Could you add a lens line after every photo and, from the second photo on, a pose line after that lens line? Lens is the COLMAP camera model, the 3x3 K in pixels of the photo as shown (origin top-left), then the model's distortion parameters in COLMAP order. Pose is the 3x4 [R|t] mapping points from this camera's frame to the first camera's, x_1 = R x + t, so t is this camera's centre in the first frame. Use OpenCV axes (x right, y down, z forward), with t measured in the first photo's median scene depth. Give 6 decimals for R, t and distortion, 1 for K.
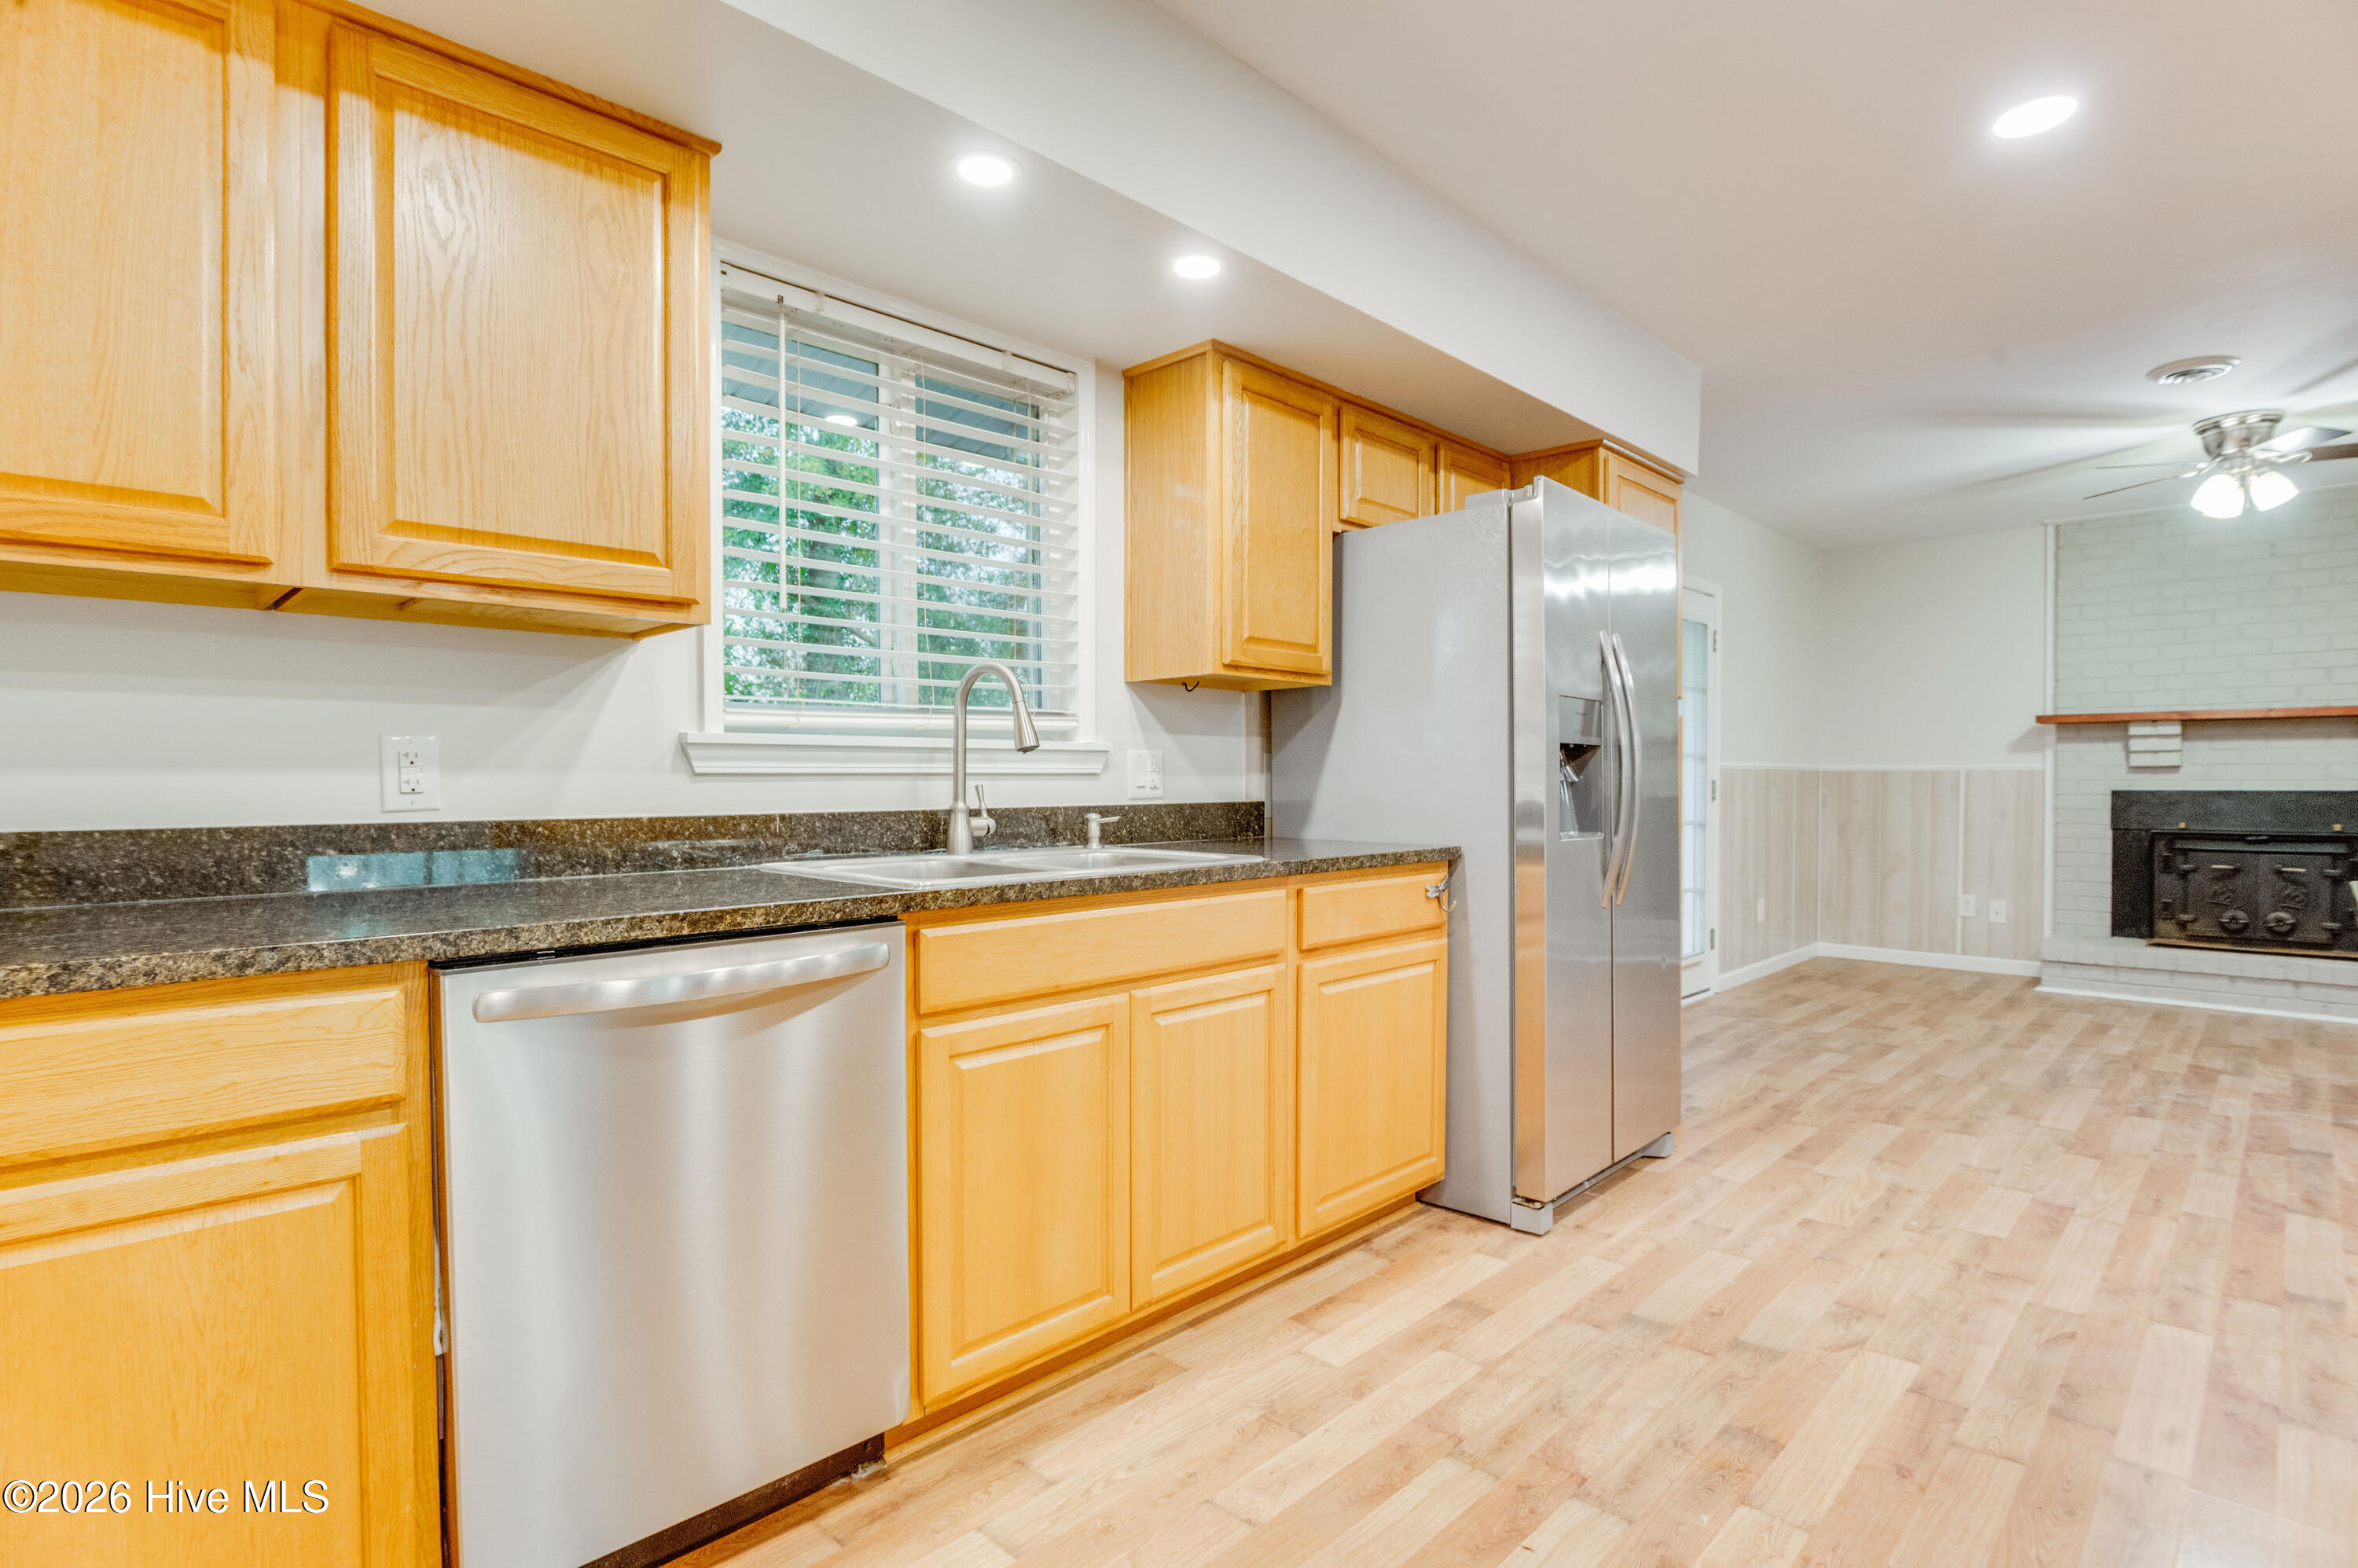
lens RADIAL K [[1149.6, 0, 1182.1], [0, 1149.6, 805.1], [0, 0, 1]] dist [-0.016861, -0.001208]
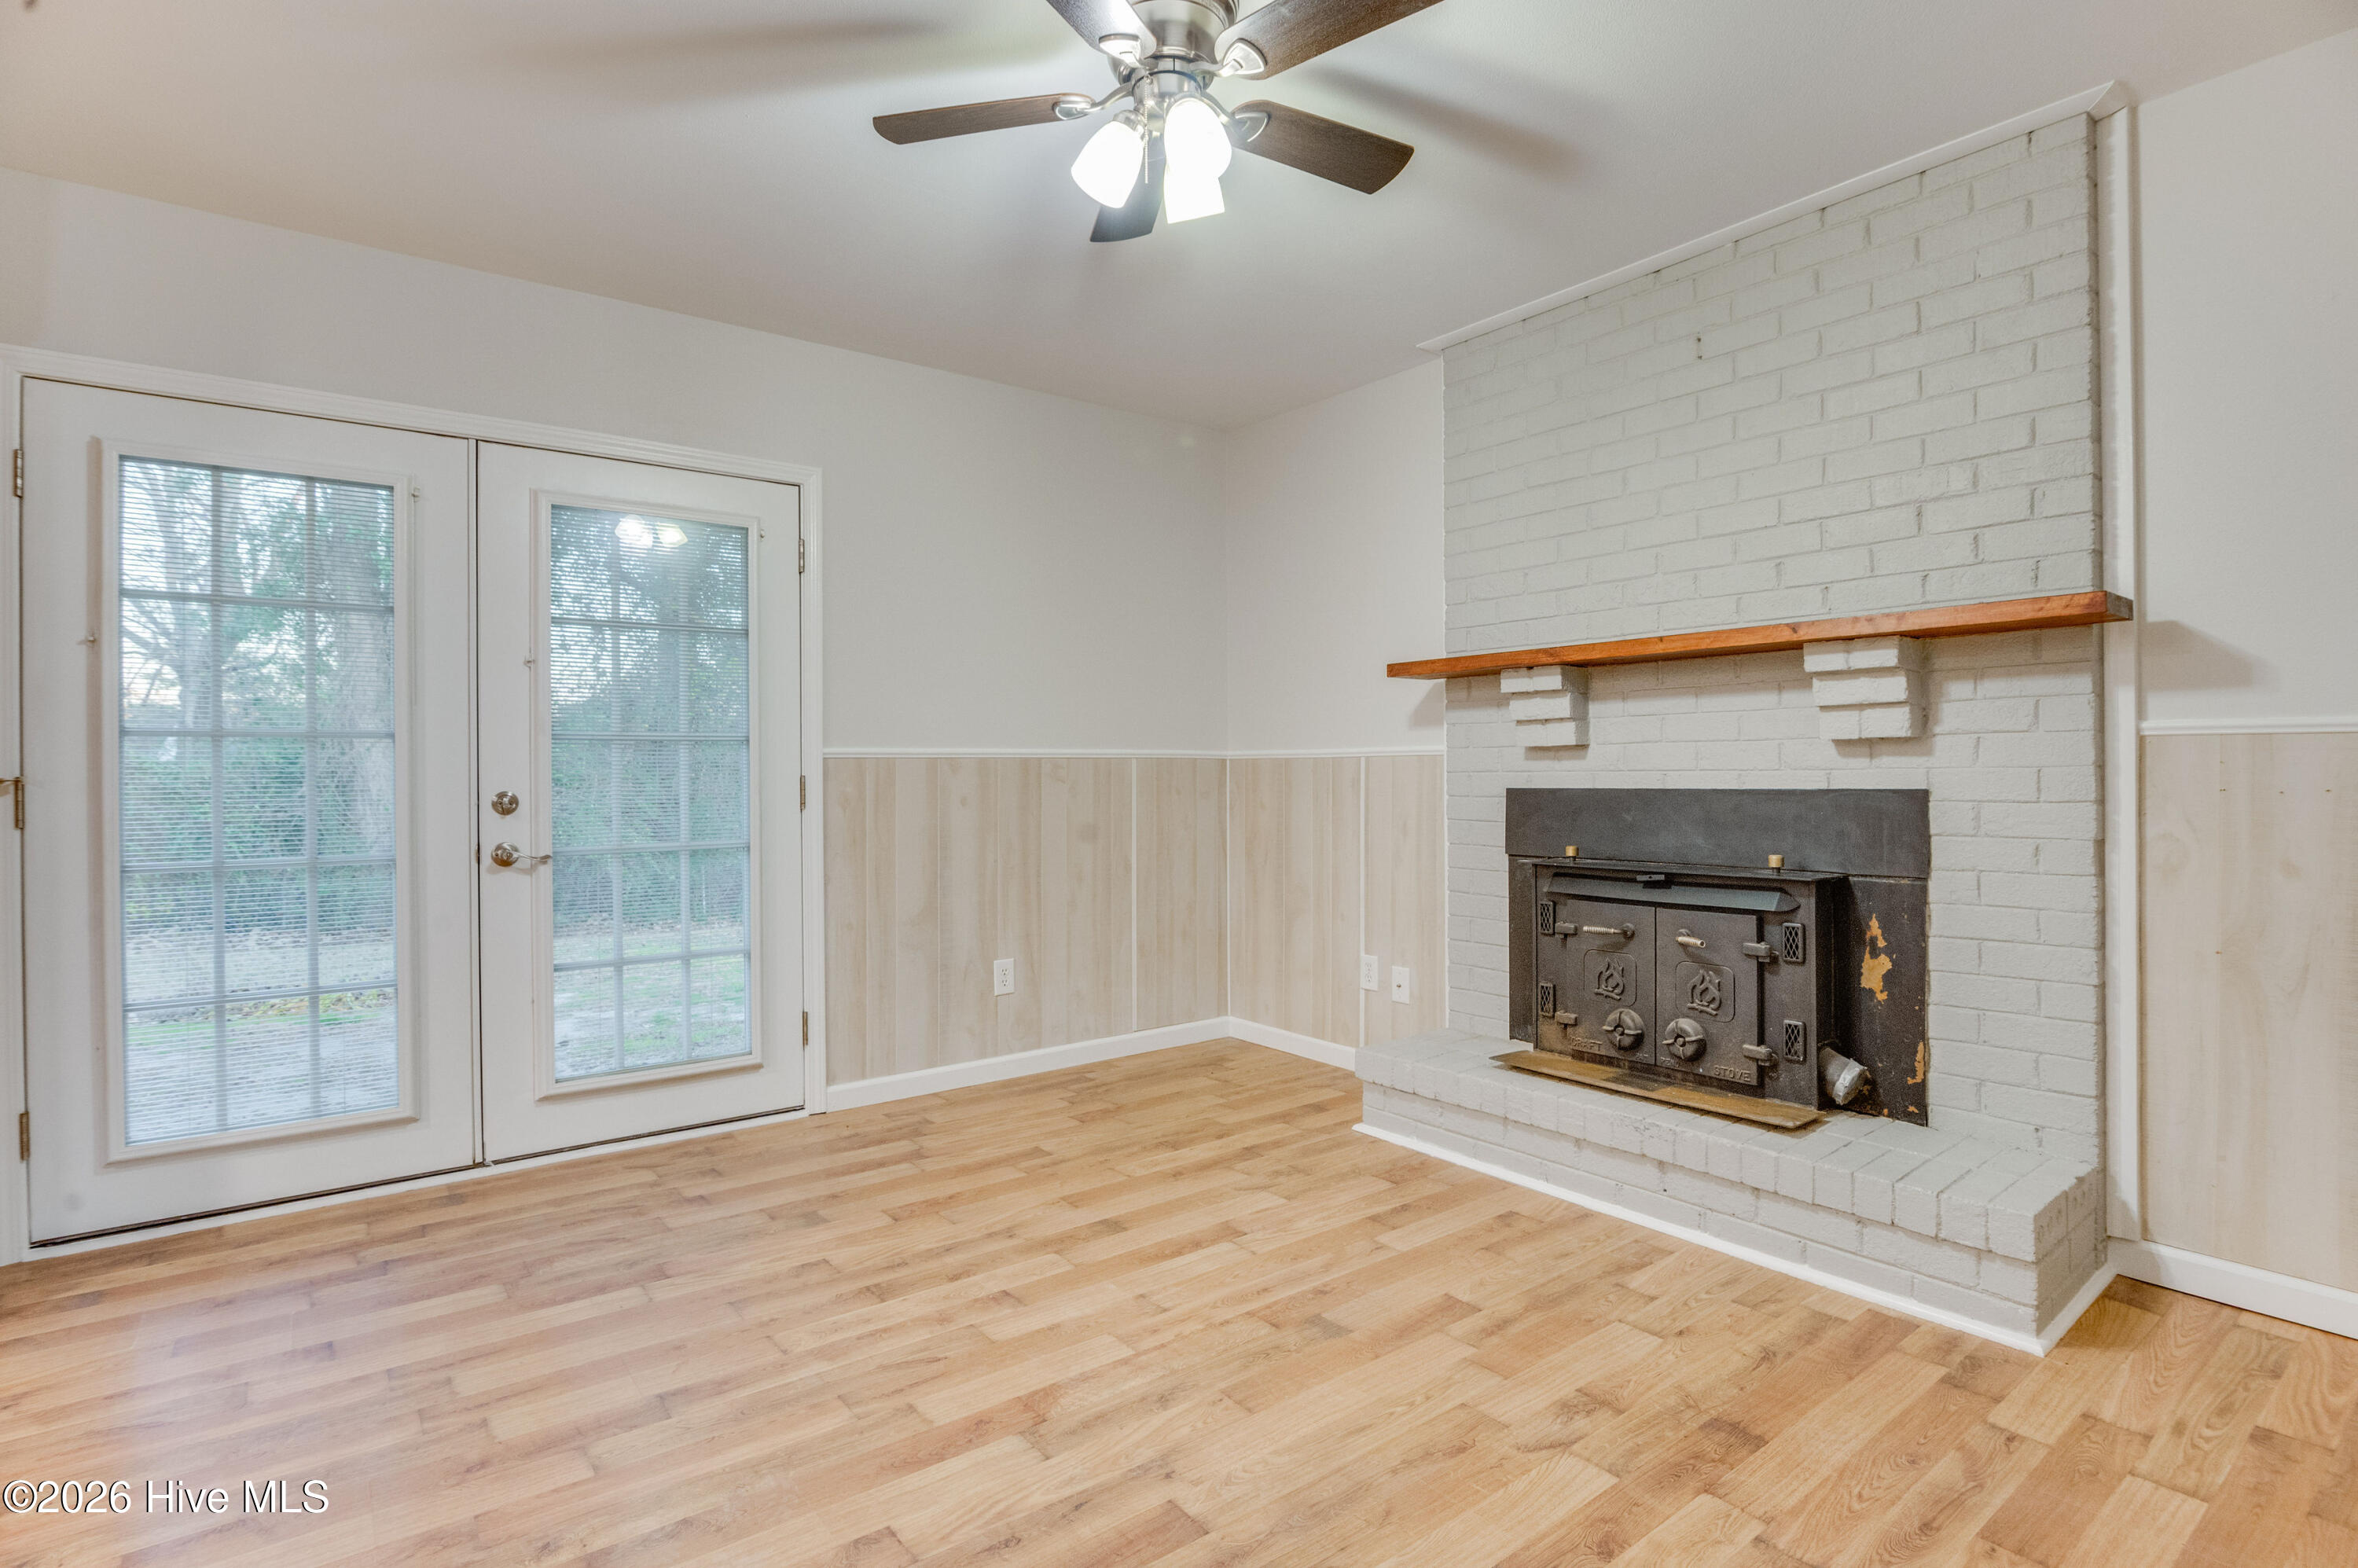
lens RADIAL K [[1151.4, 0, 1181.3], [0, 1151.4, 787.3], [0, 0, 1]] dist [-0.016994, -0.000219]
pose [[0.991656, -0.003949, -0.128848, 1.489866], [0.002623, 0.999942, -0.010458, -0.016724], [0.128882, 0.010033, 0.991609, 0.798474]]
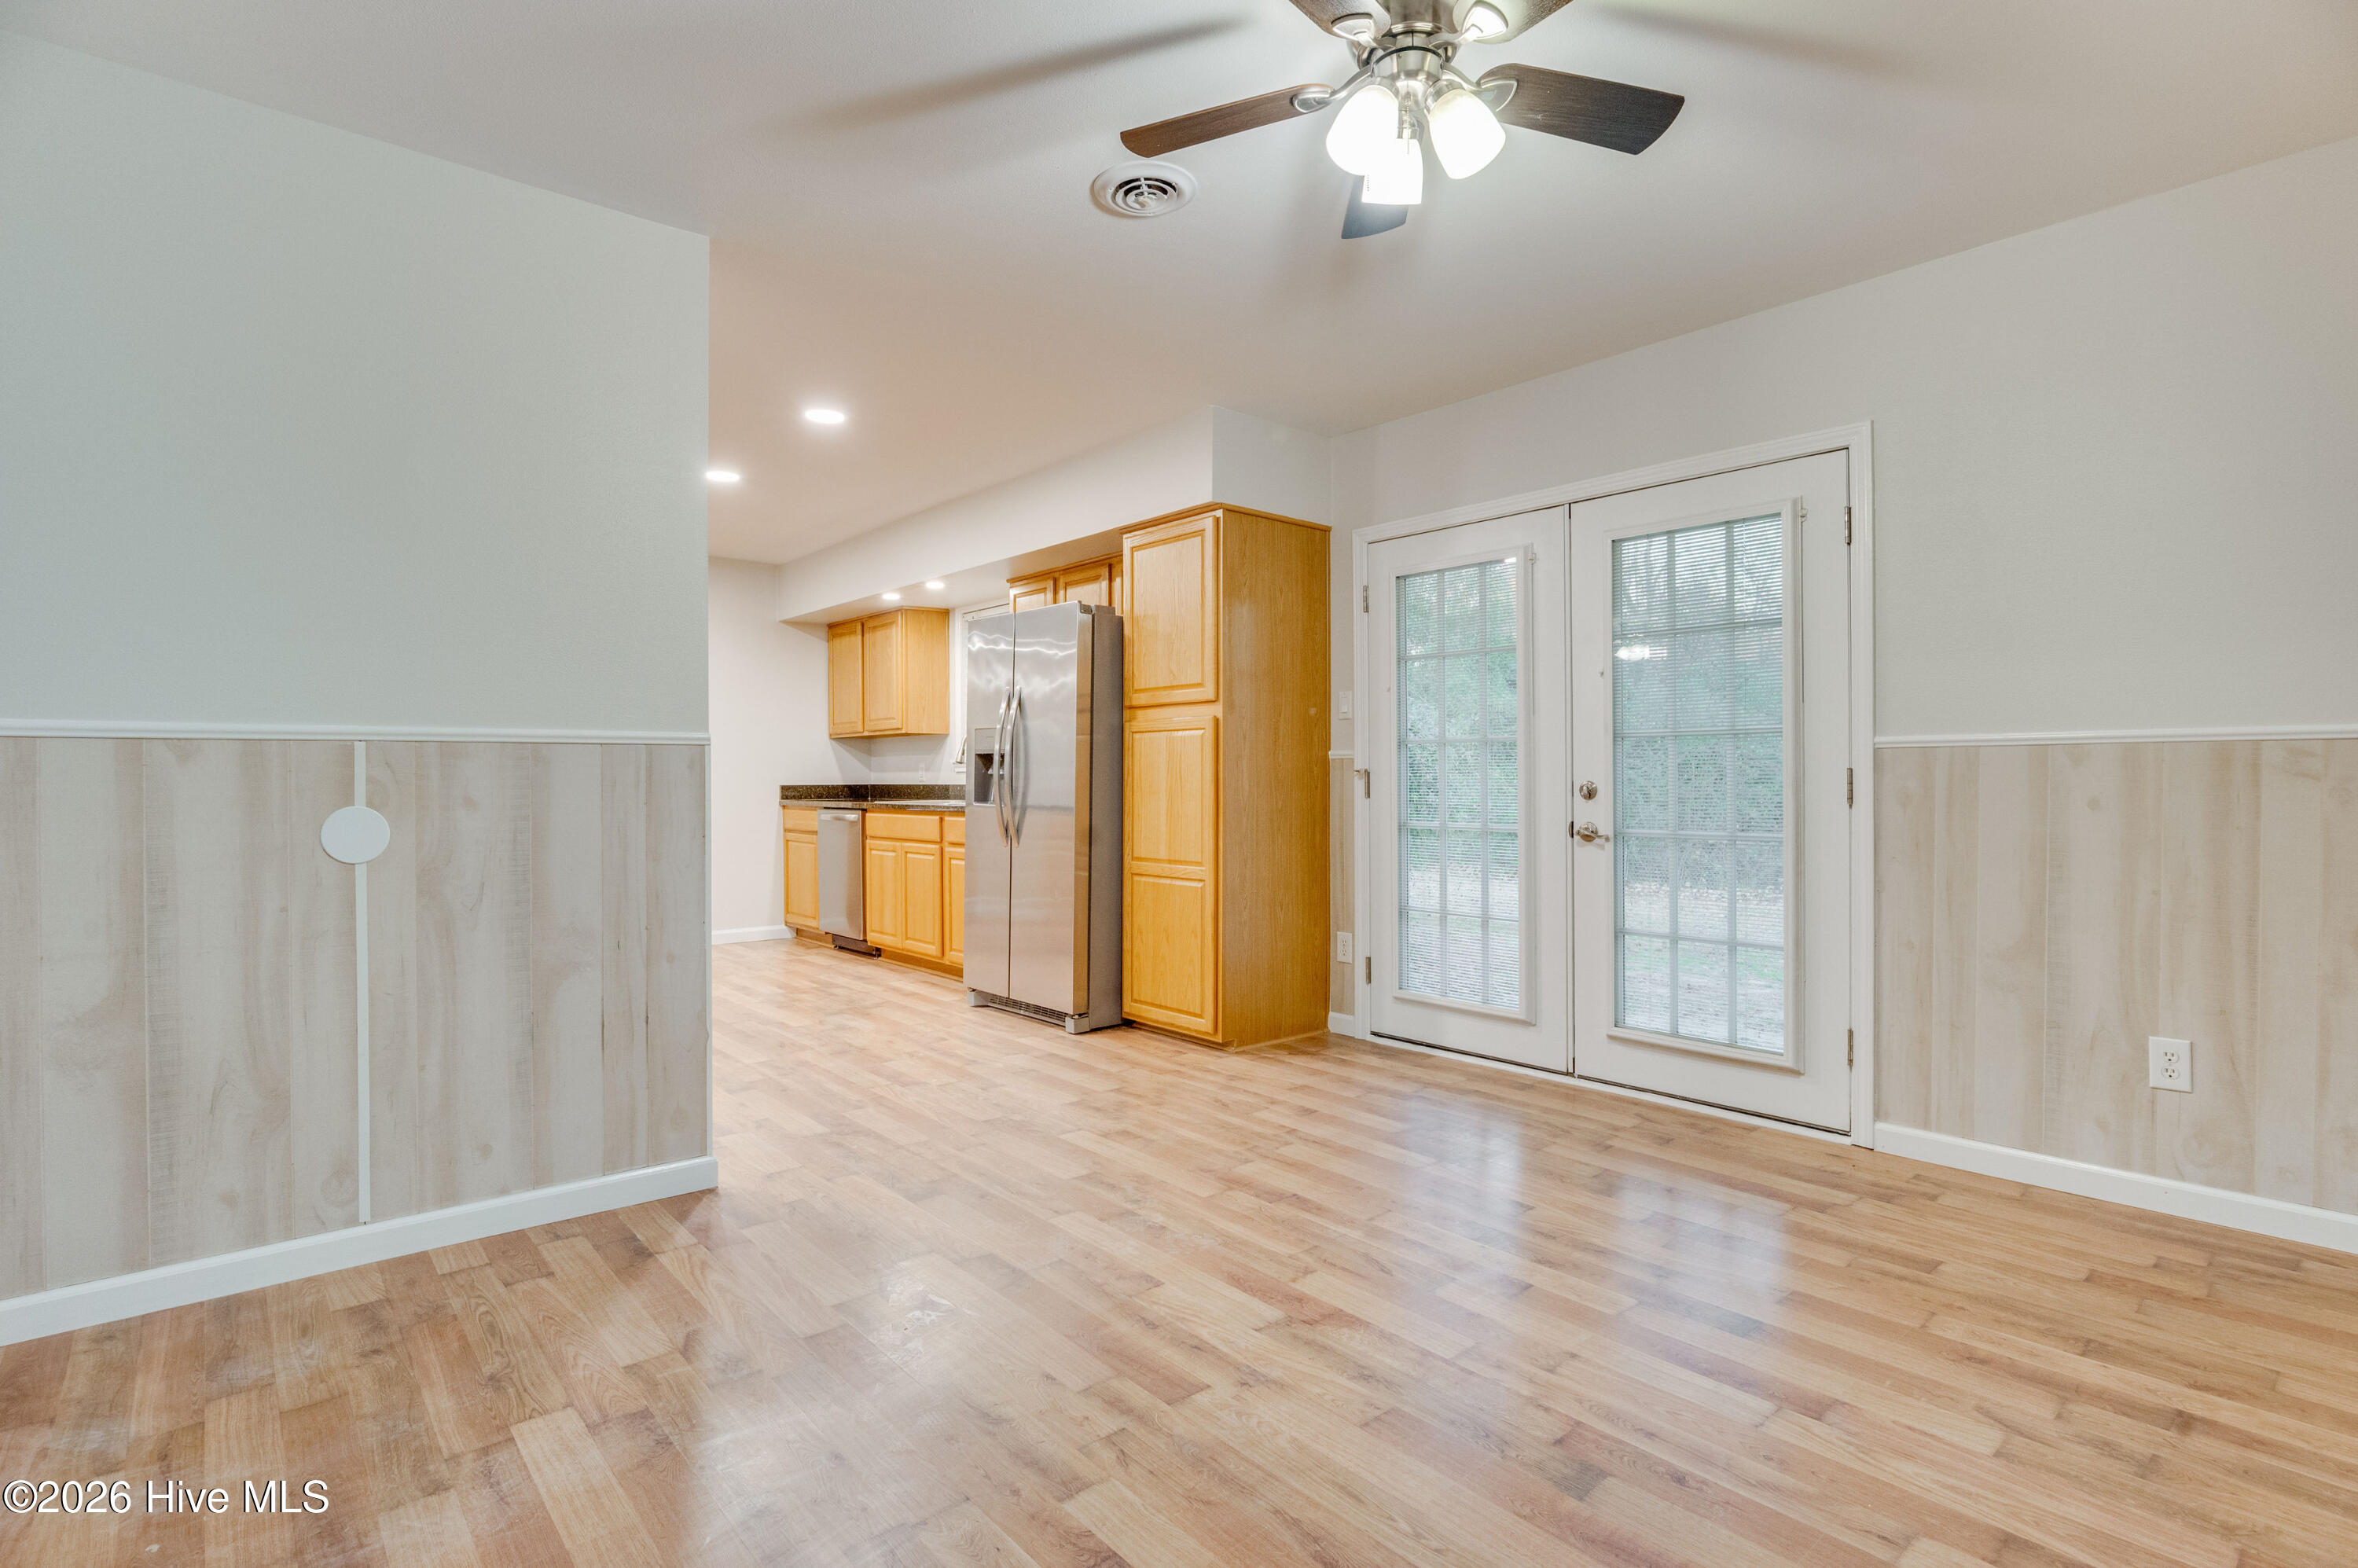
lens RADIAL K [[1186.8, 0, 1204.1], [0, 1186.8, 770.7], [0, 0, 1]] dist [-0.016636, -0.000016]
pose [[-0.080467, -0.001888, -0.996755, 2.125105], [-0.017740, 0.999843, -0.000461, -0.029224], [0.996599, 0.017646, -0.080488, 1.434296]]
